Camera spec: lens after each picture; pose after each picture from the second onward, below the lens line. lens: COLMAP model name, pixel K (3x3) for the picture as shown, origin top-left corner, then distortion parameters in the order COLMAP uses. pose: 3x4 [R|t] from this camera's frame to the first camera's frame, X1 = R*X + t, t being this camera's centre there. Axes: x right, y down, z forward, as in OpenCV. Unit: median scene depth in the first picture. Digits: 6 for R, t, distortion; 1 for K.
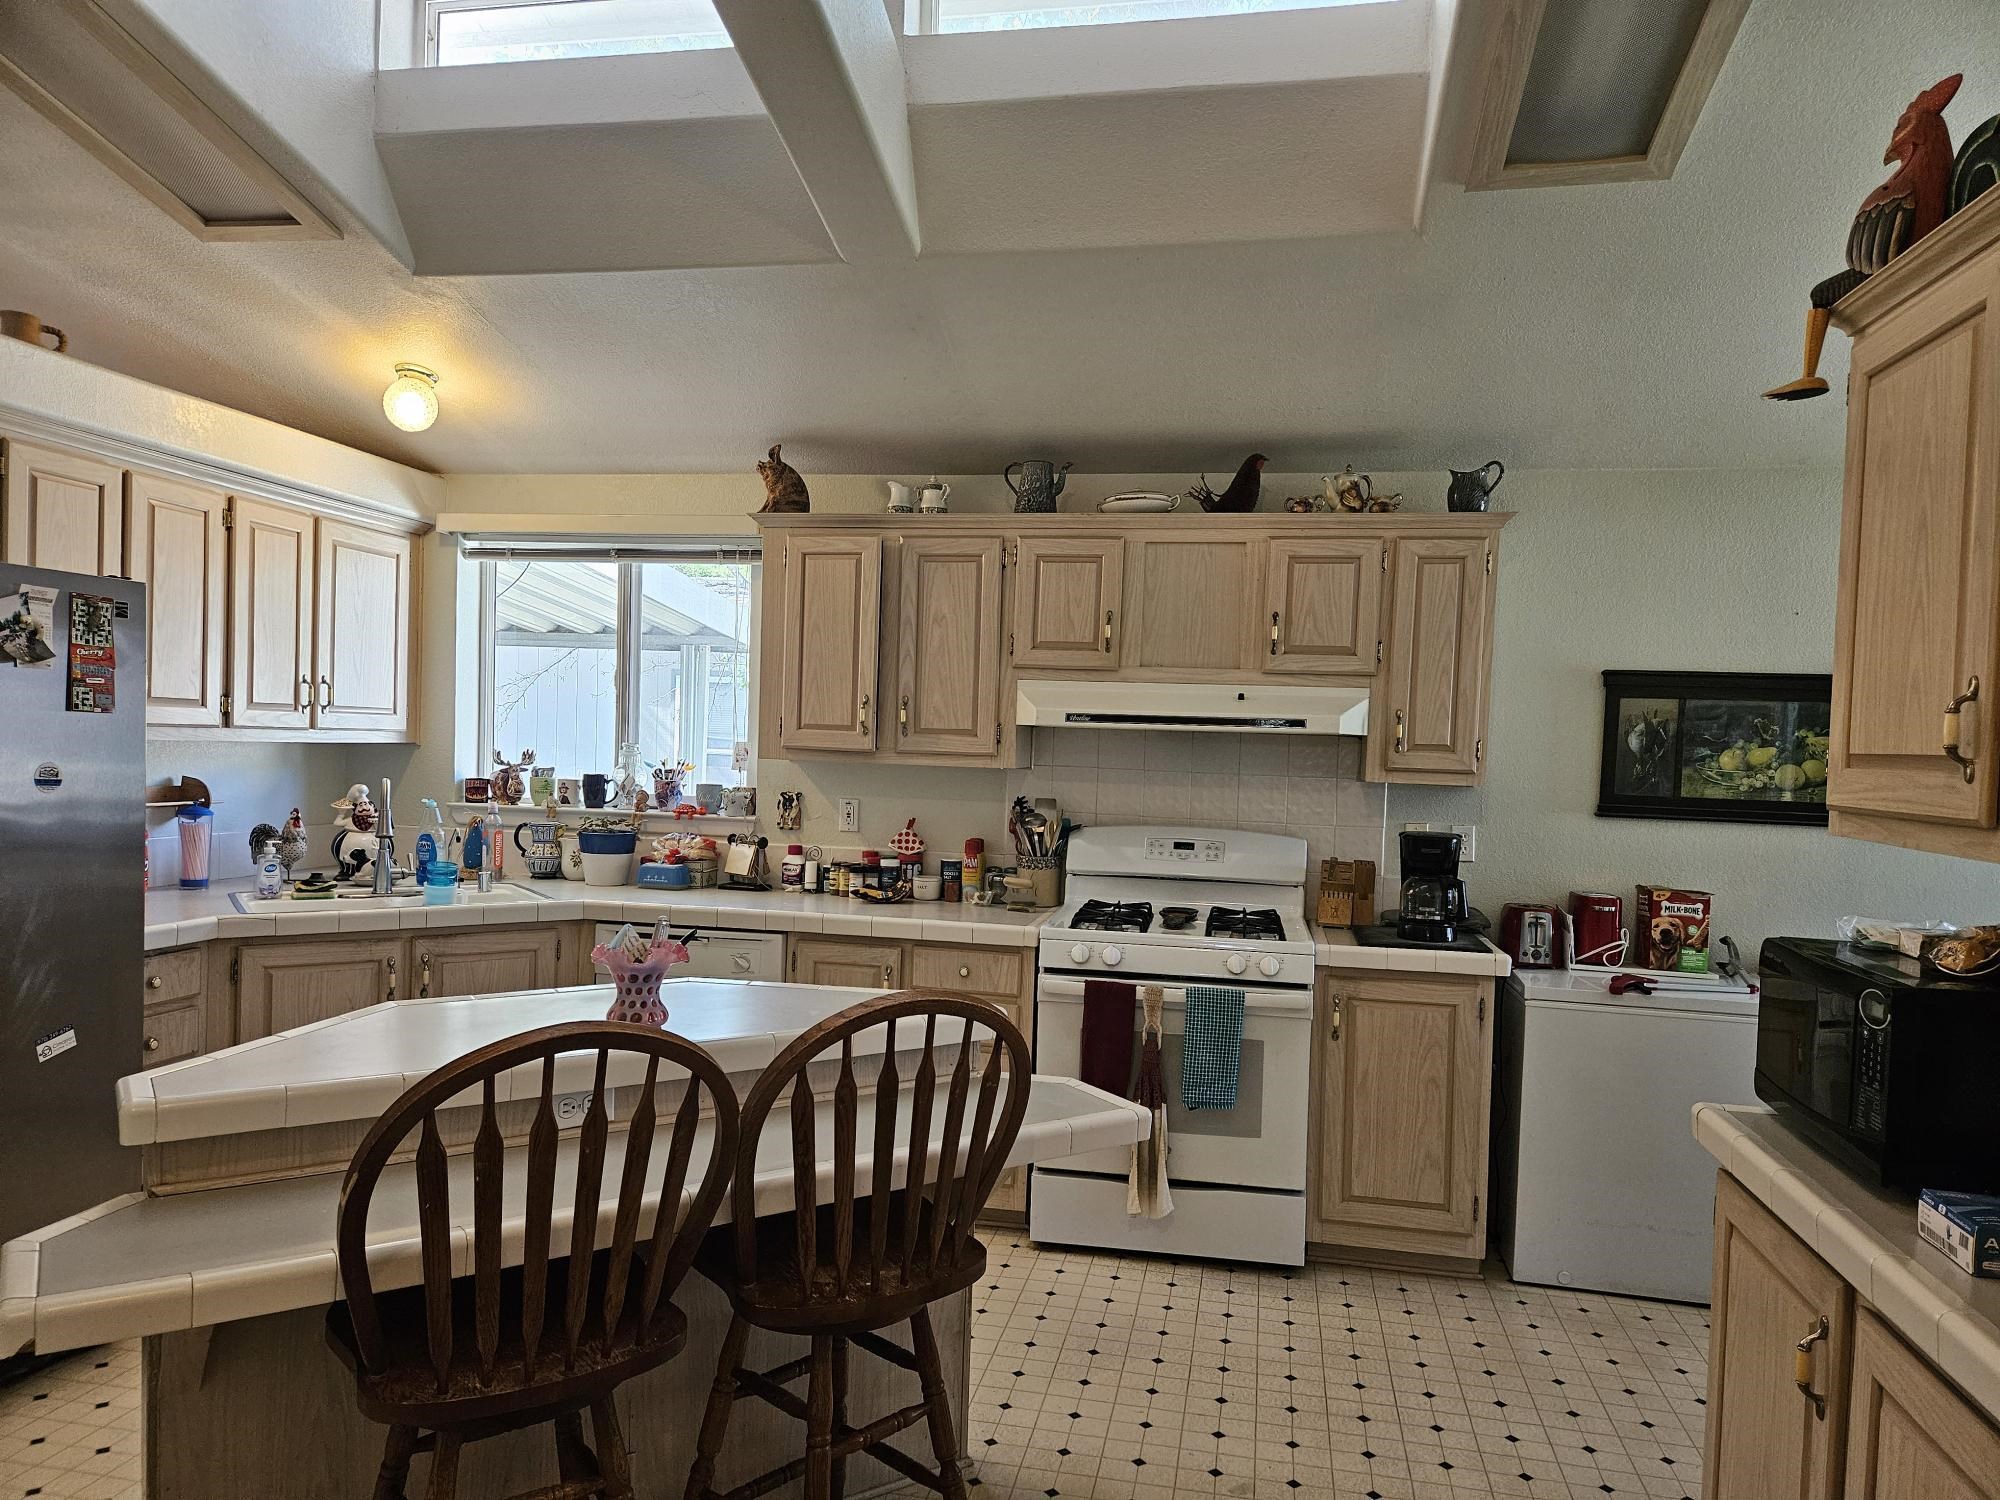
lens RADIAL K [[1326.0, 0, 995.1], [0, 1326.0, 770.7], [0, 0, 1]] dist [0.050619, -0.043549]
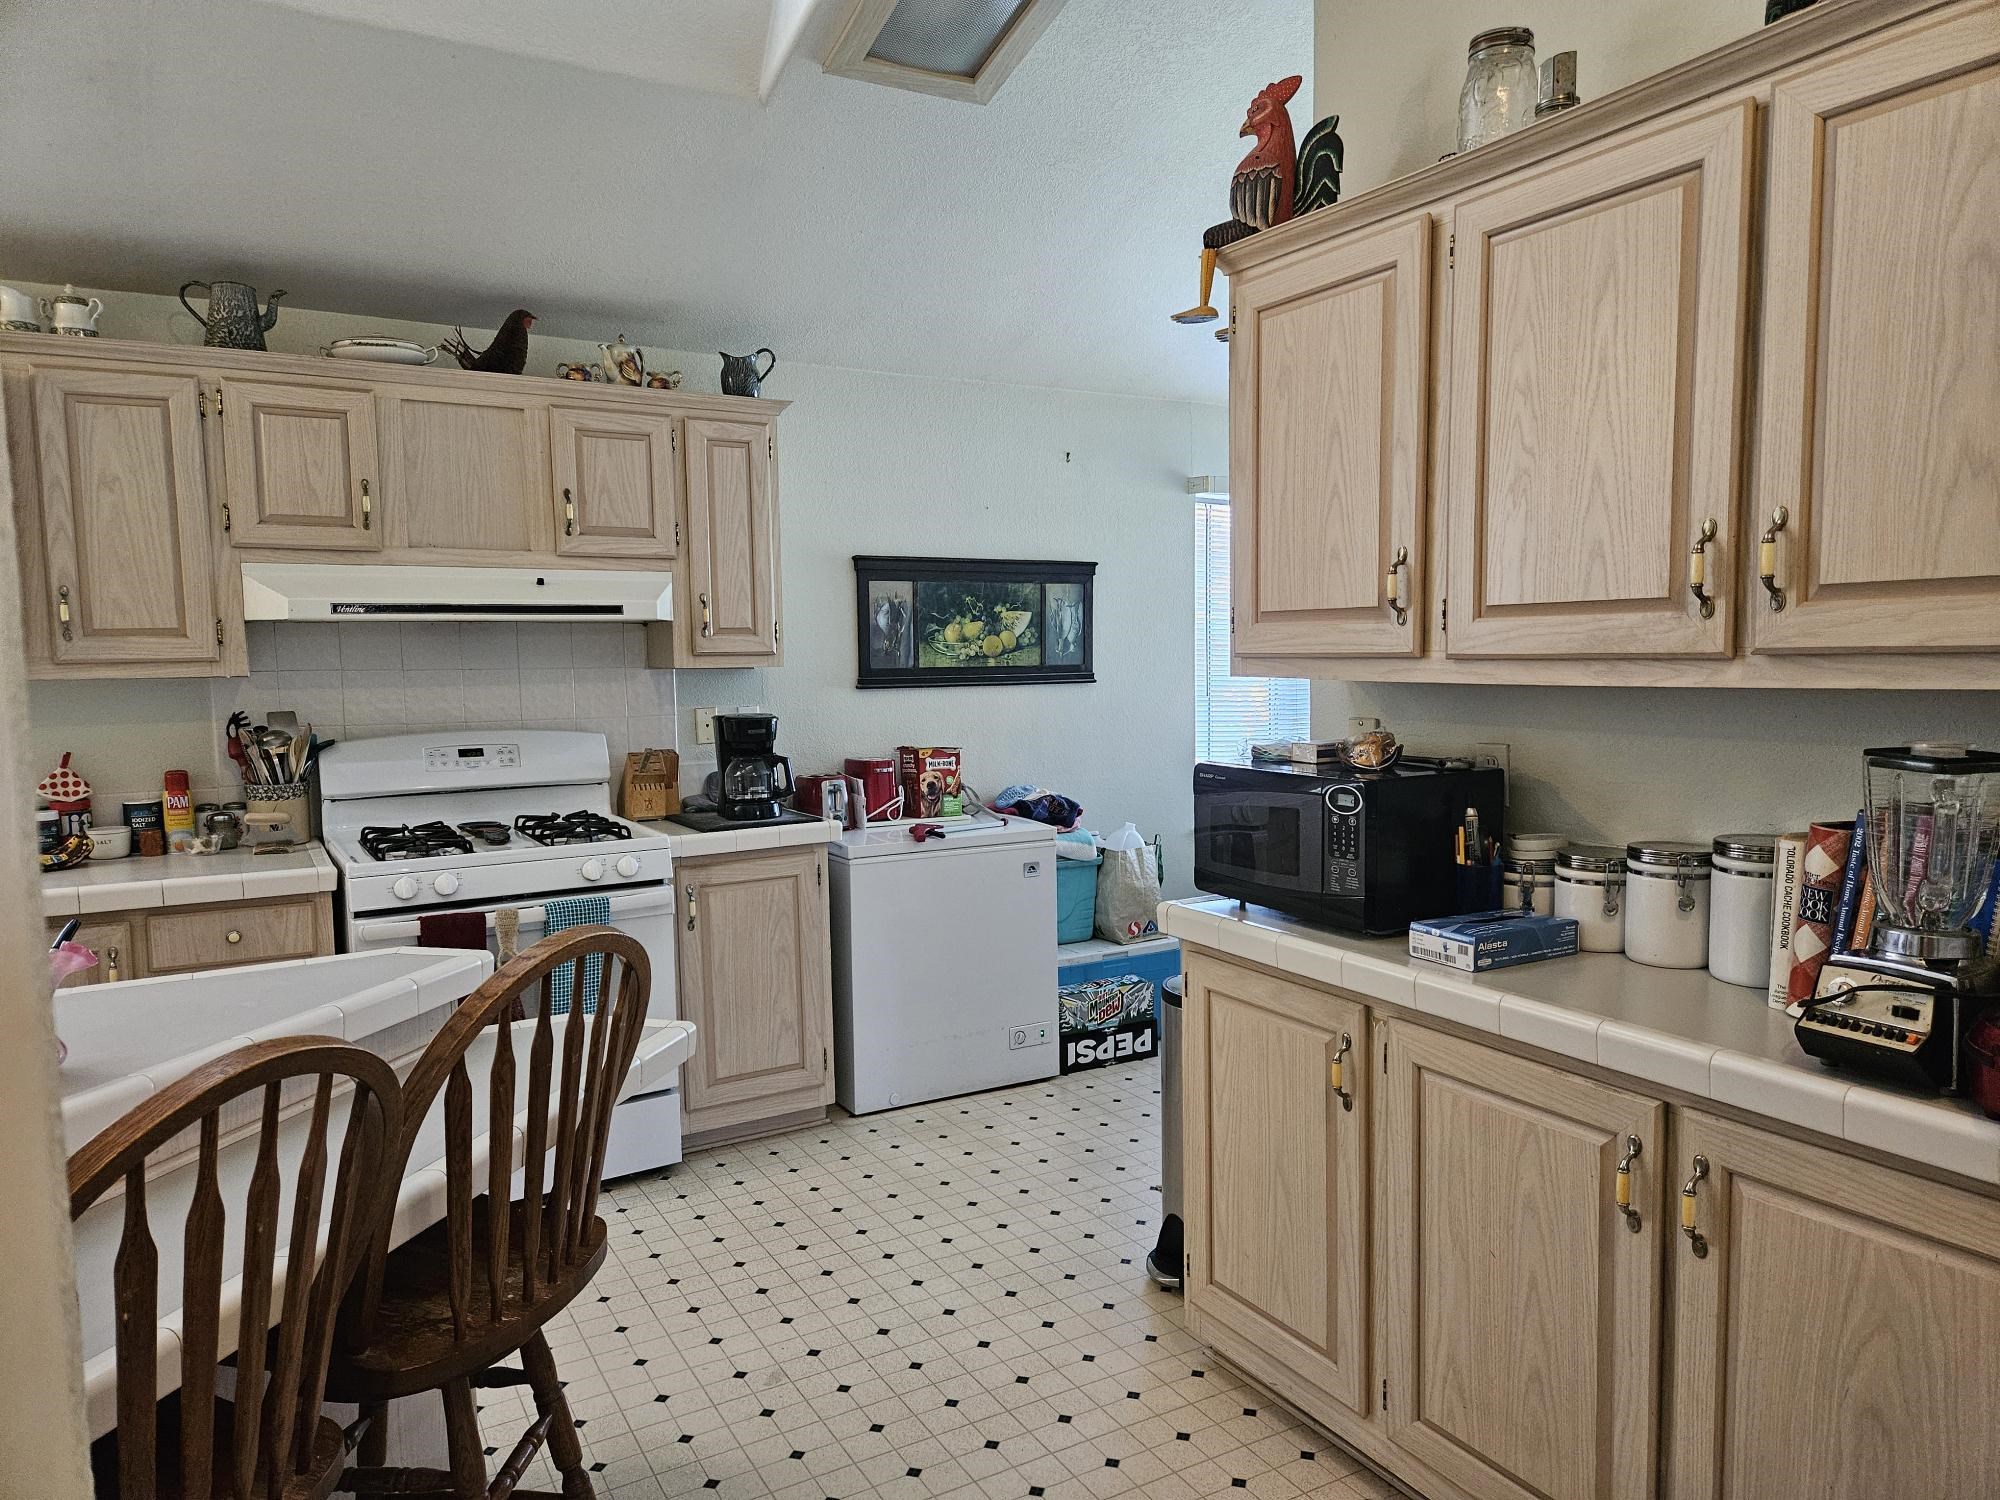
lens RADIAL K [[1326.0, 0, 1015.9], [0, 1326.0, 750.5], [0, 0, 1]] dist [0.050619, -0.043549]
pose [[0.743422, -0.095111, 0.662025, -0.189214], [0.053689, 0.995129, 0.082677, 0.001059], [-0.666664, -0.025921, 0.744908, 0.100584]]
